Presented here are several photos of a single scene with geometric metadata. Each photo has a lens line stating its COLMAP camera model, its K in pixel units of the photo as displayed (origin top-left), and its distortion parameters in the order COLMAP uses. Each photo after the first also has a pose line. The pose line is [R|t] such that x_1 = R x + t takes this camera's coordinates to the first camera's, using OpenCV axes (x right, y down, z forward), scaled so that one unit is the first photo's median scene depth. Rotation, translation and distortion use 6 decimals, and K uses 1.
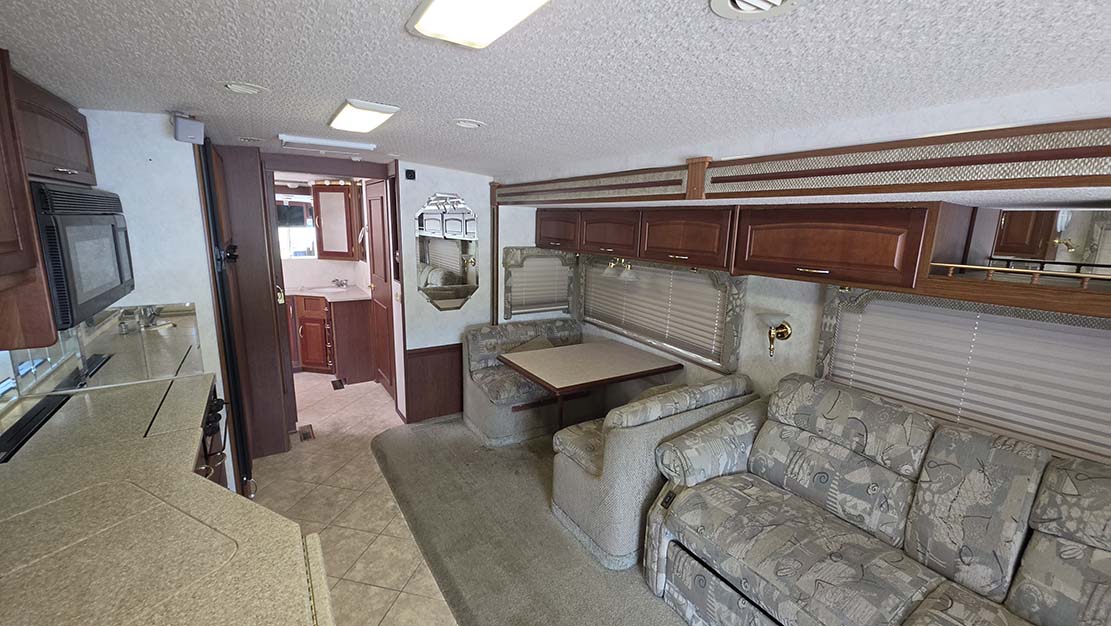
lens RADIAL K [[440.1, 0, 554.1], [0, 440.1, 311.0], [0, 0, 1]] dist [0.008976, -0.006880]
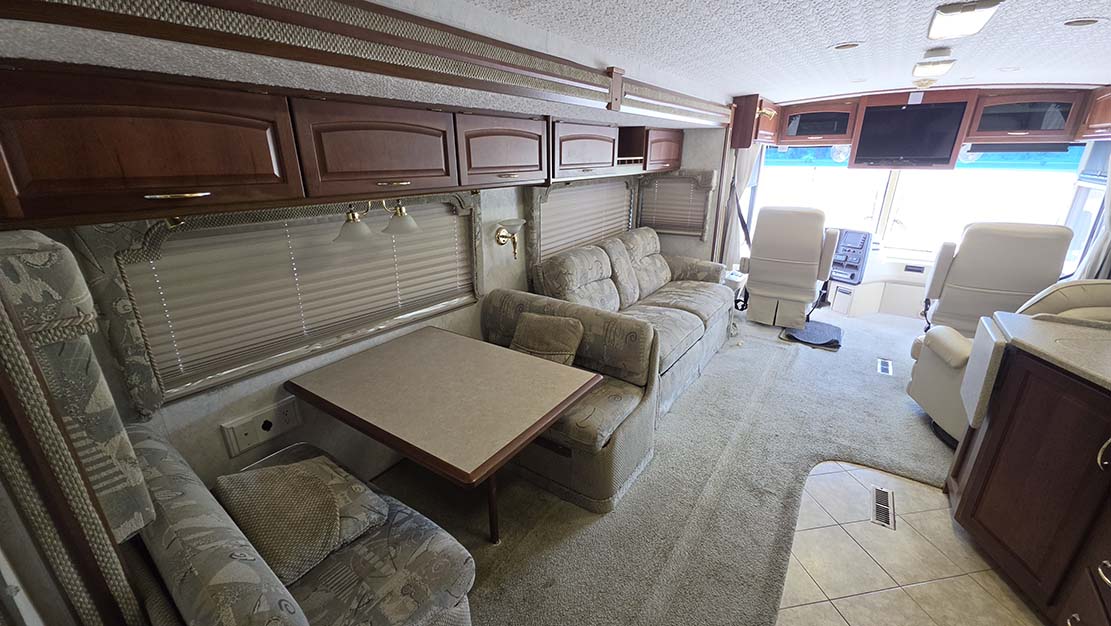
lens RADIAL K [[440.1, 0, 554.1], [0, 440.1, 311.0], [0, 0, 1]] dist [0.008976, -0.006880]
pose [[-0.369137, -0.336300, 0.866395, -0.423890], [0.179830, 0.888770, 0.421604, -0.176966], [-0.911811, 0.311433, -0.267601, 0.937611]]
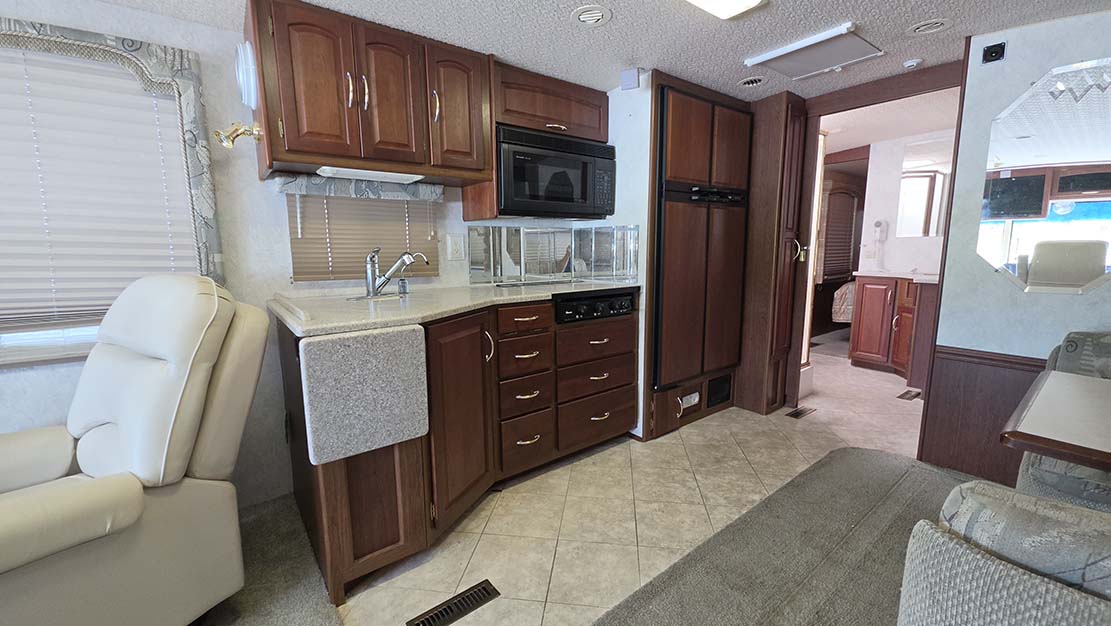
lens RADIAL K [[440.1, 0, 554.1], [0, 440.1, 311.0], [0, 0, 1]] dist [0.008976, -0.006880]
pose [[0.074479, 0.118026, -0.990213, 0.265772], [-0.184919, 0.977385, 0.102589, 0.082931], [0.979928, 0.175468, 0.094620, 0.418573]]
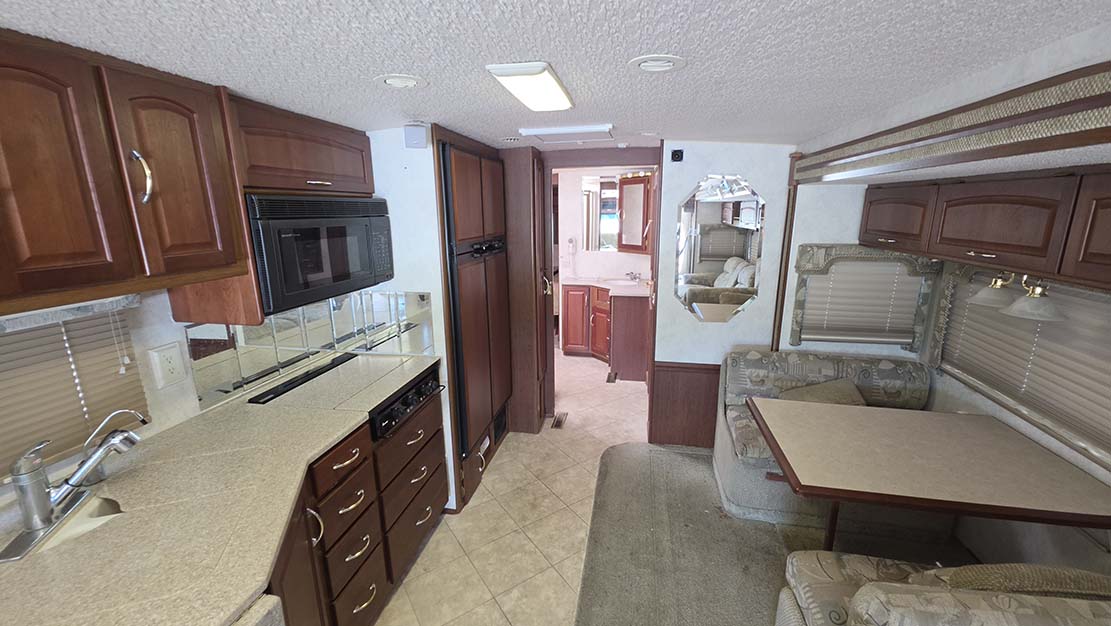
lens RADIAL K [[438.2, 0, 554.0], [0, 438.2, 312.4], [0, 0, 1]] dist [0.007536, -0.006750]
pose [[0.715296, 0.124475, -0.687646, 0.113684], [-0.106828, 0.991920, 0.068430, -0.048227], [0.690608, 0.024512, 0.722814, 0.249678]]
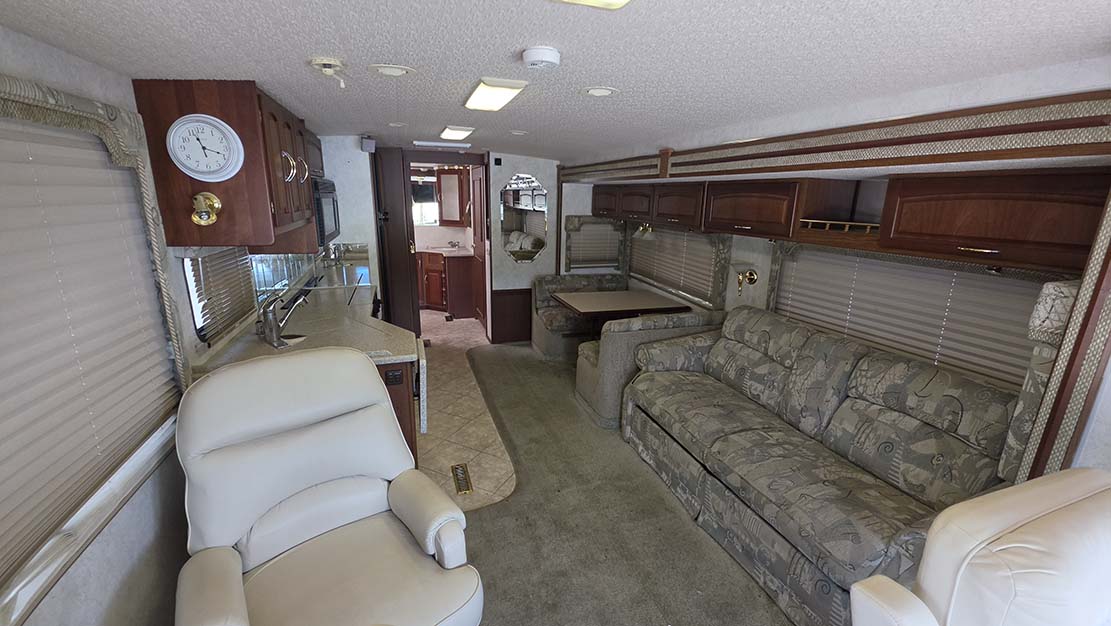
lens RADIAL K [[440.1, 0, 554.1], [0, 440.1, 311.0], [0, 0, 1]] dist [0.008976, -0.006880]
pose [[0.968215, 0.054085, -0.244202, 0.208227], [-0.041174, 0.997486, 0.057671, 0.070924], [0.246707, -0.045783, 0.968008, -0.316971]]
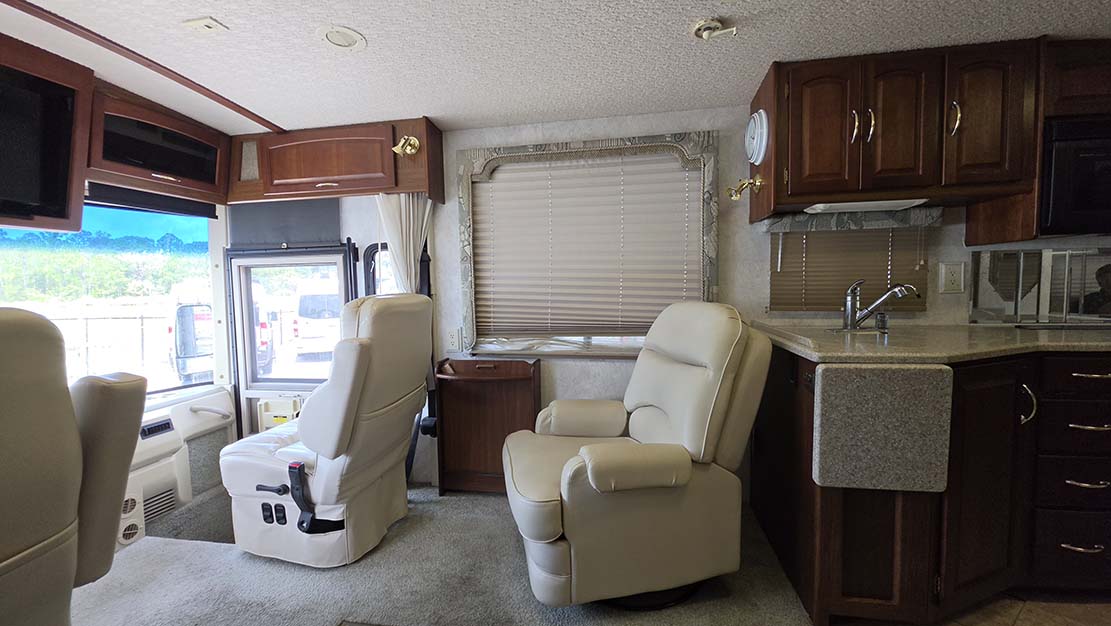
lens RADIAL K [[440.1, 0, 554.1], [0, 440.1, 311.0], [0, 0, 1]] dist [0.008976, -0.006880]
pose [[-0.688530, 0.032394, -0.724484, 0.344002], [-0.139720, 0.974360, 0.176353, 0.099313], [0.711621, 0.222649, -0.666350, 0.332334]]
